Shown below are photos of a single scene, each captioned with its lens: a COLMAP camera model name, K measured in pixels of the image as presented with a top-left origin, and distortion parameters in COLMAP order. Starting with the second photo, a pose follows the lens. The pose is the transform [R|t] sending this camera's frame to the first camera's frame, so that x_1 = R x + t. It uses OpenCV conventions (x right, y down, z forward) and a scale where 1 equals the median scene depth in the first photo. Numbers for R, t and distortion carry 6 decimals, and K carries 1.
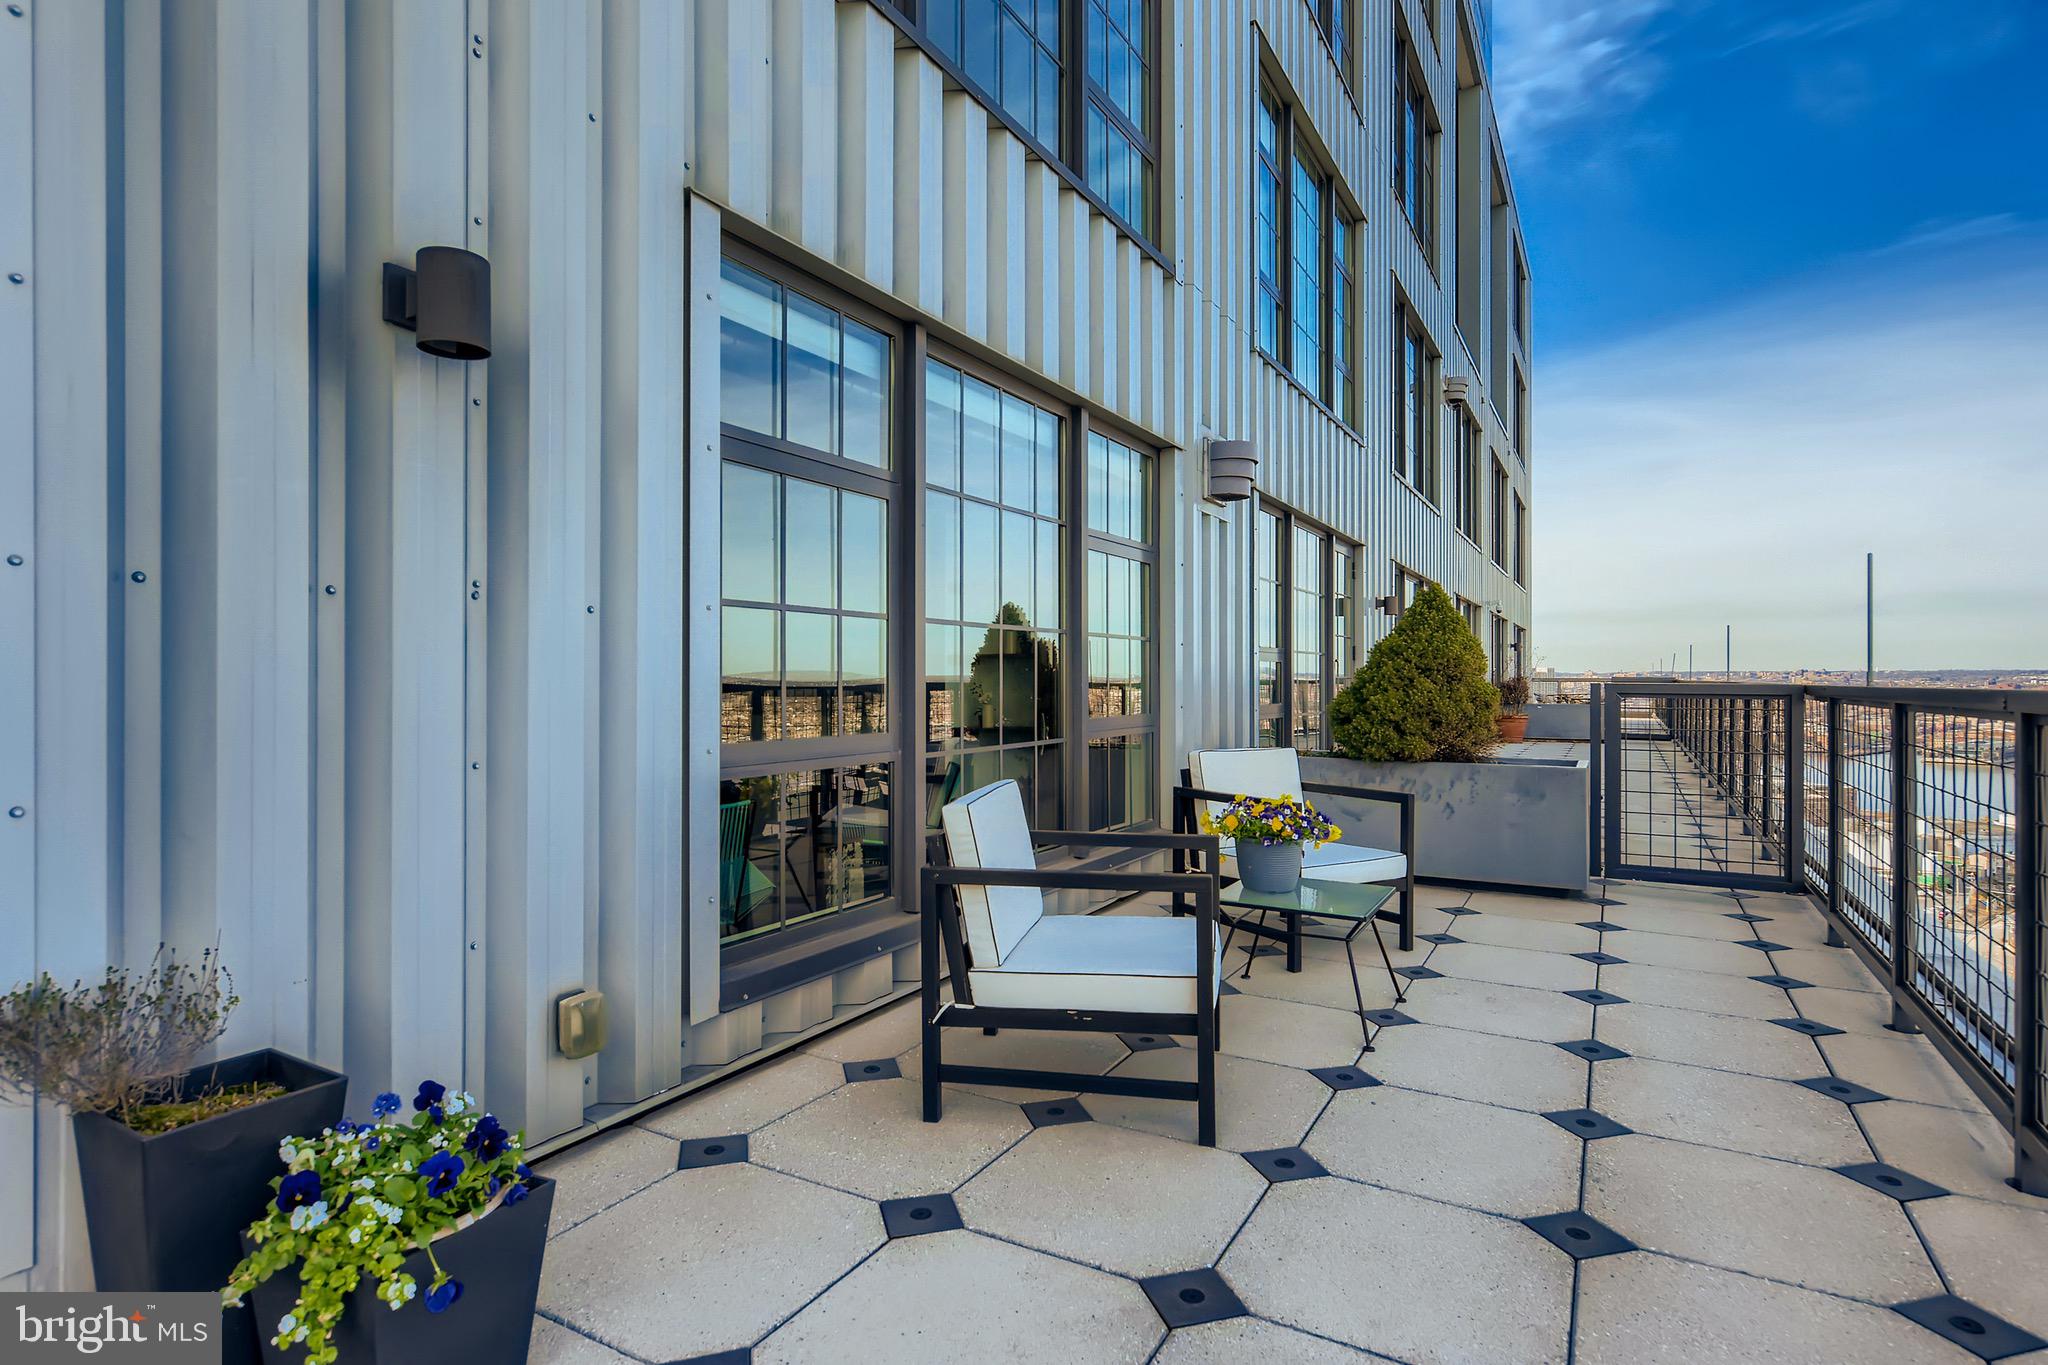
lens RADIAL K [[1045.4, 0, 1035.8], [0, 1045.4, 693.0], [0, 0, 1]] dist [-0.001112, 0.000270]
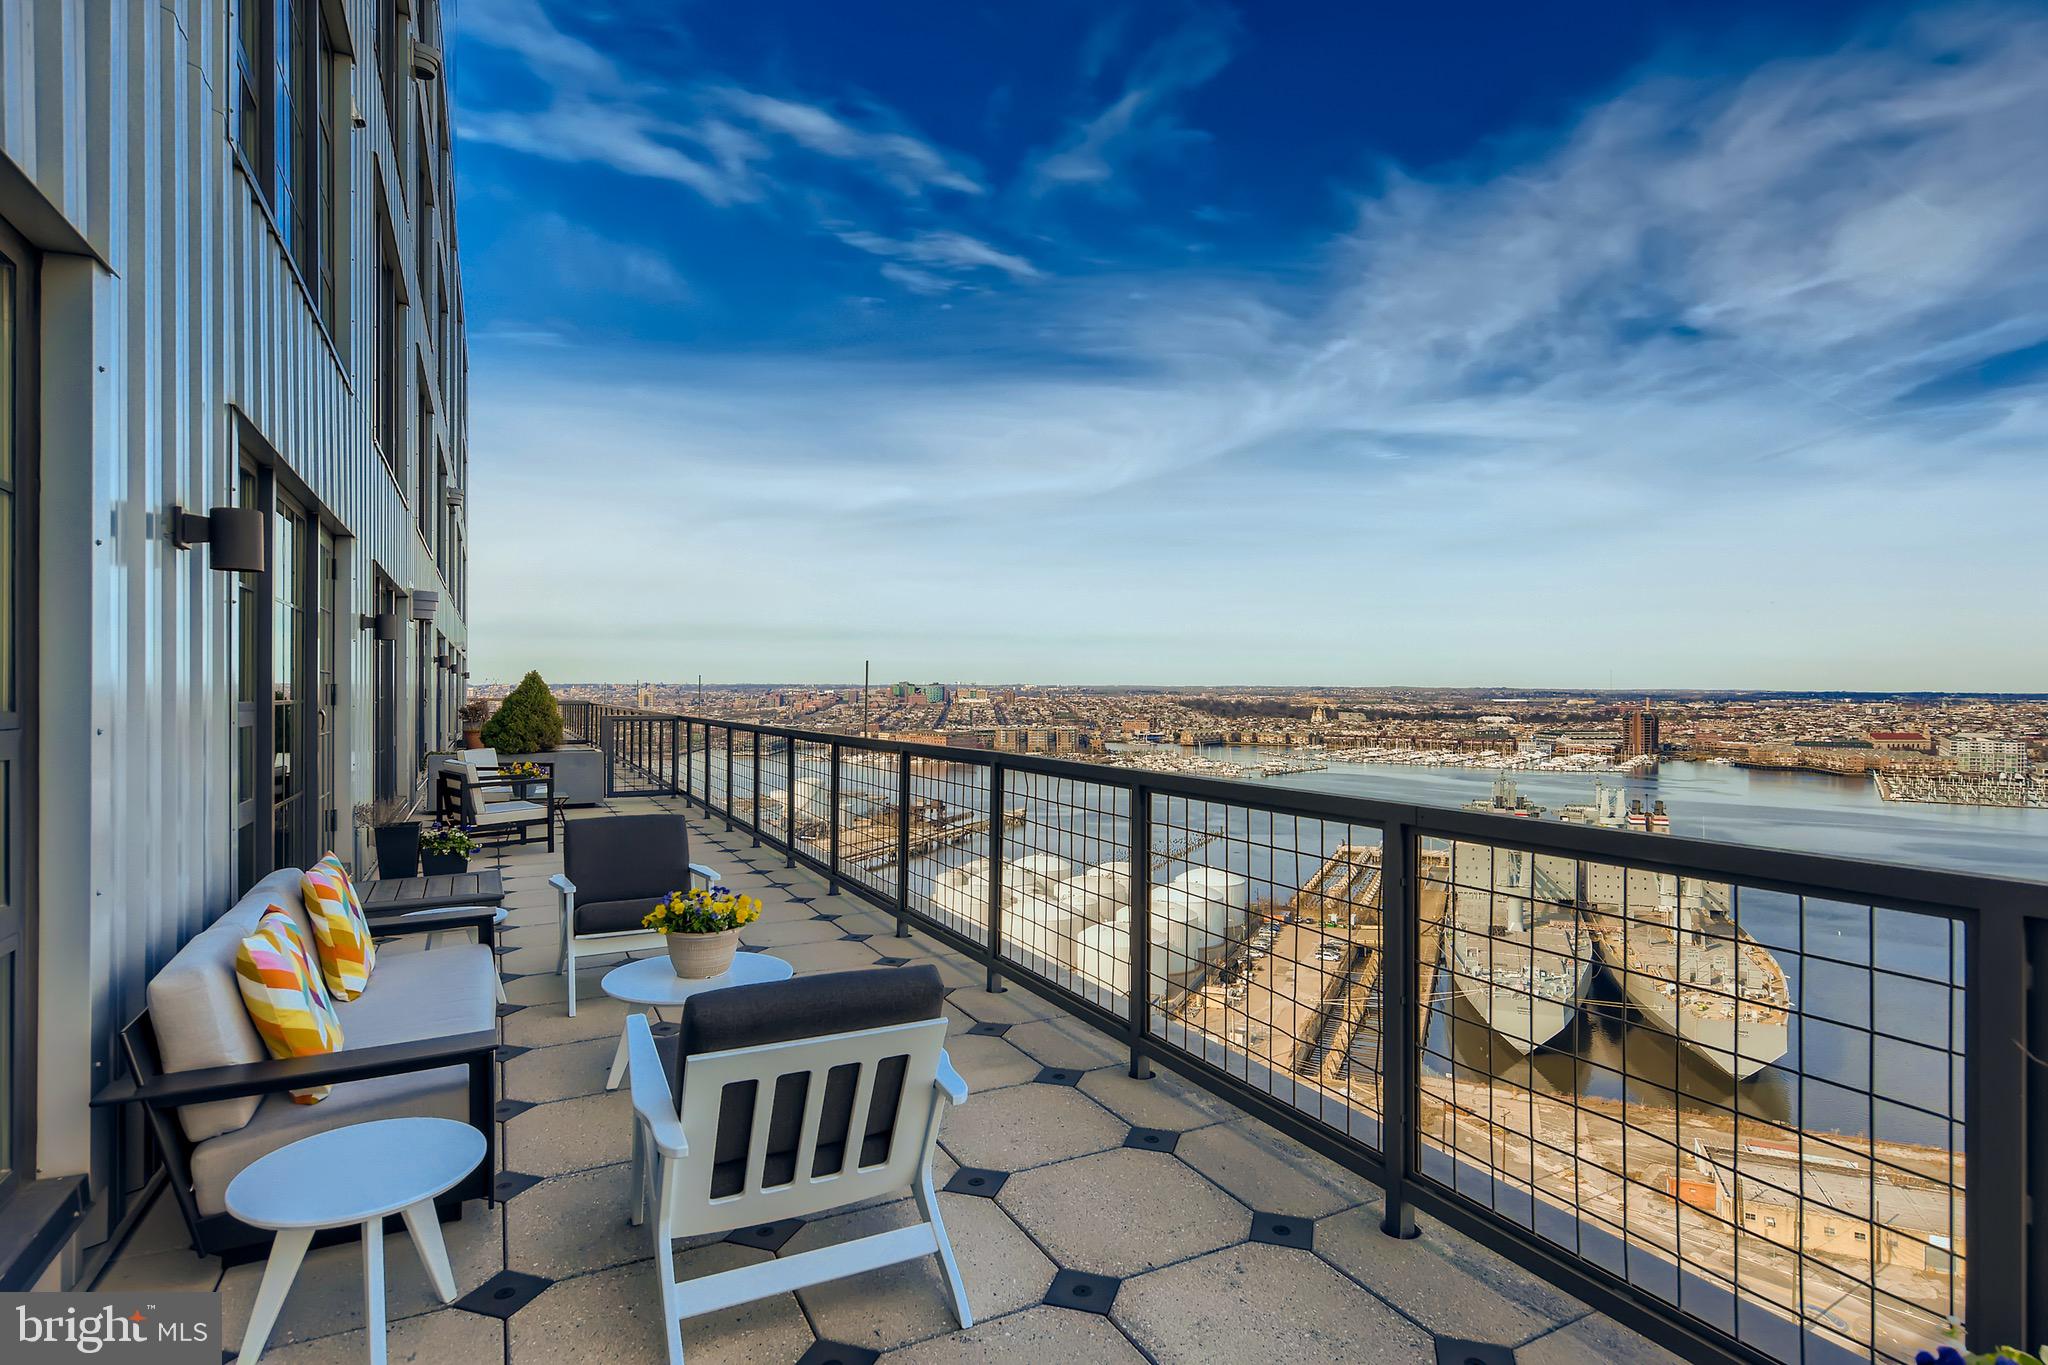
lens RADIAL K [[1045.4, 0, 1035.8], [0, 1045.4, 693.0], [0, 0, 1]] dist [-0.001112, 0.000270]
pose [[0.550704, 0.002088, 0.834698, -0.903505], [0.004124, 0.999978, -0.005222, -0.045640], [-0.834690, 0.006318, 0.550683, -1.124738]]
